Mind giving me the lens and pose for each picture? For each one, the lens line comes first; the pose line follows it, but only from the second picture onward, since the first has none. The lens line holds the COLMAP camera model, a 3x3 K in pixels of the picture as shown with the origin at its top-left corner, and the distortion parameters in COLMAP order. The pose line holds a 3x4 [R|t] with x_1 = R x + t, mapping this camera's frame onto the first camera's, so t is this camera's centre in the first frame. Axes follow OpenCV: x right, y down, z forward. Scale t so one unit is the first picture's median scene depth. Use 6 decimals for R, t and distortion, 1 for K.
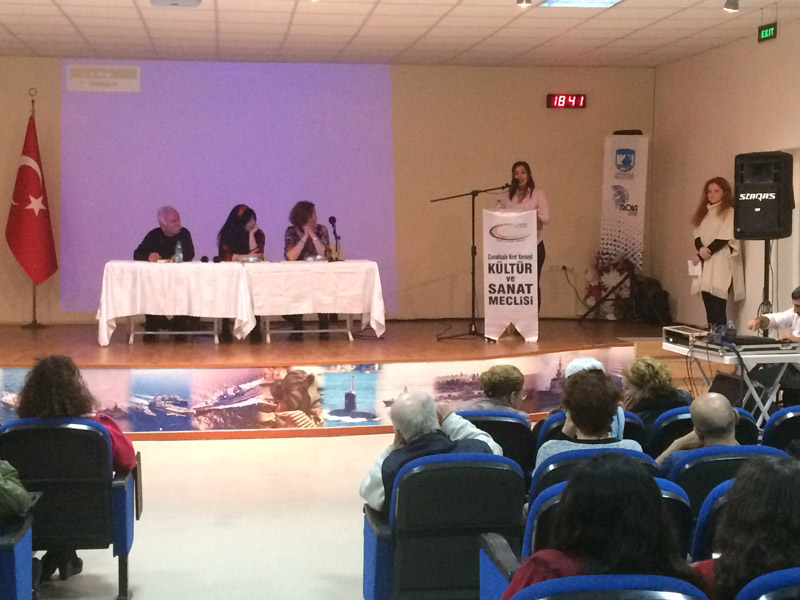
lens RADIAL K [[1352.6, 0, 402.9], [0, 1352.6, 299.7], [0, 0, 1]] dist [0.067869, 0.000000]
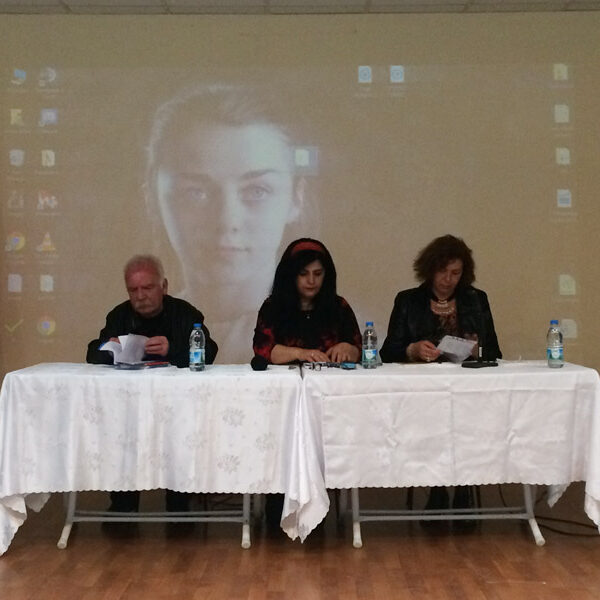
lens RADIAL K [[1157.7, 0, 300.9], [0, 1157.7, 300.3], [0, 0, 1]] dist [0.246549, 0.000000]
pose [[0.988698, -0.005837, -0.149806, -0.059455], [-0.003461, 0.998087, -0.061733, -0.027068], [0.149879, 0.061553, 0.986786, 0.610940]]
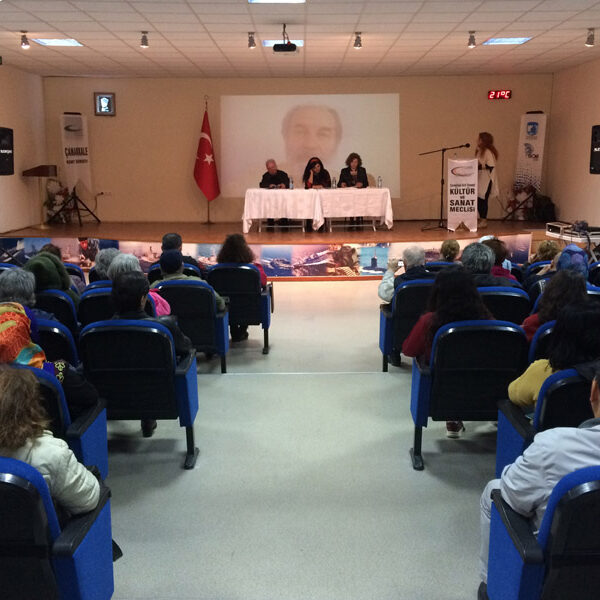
lens RADIAL K [[775.4, 0, 299.1], [0, 775.4, 295.1], [0, 0, 1]] dist [0.086124, 0.000000]
pose [[0.990931, 0.013572, -0.133686, 0.003037], [0.000987, 0.994124, 0.108238, 0.001945], [0.134370, -0.107389, 0.985095, -0.083688]]
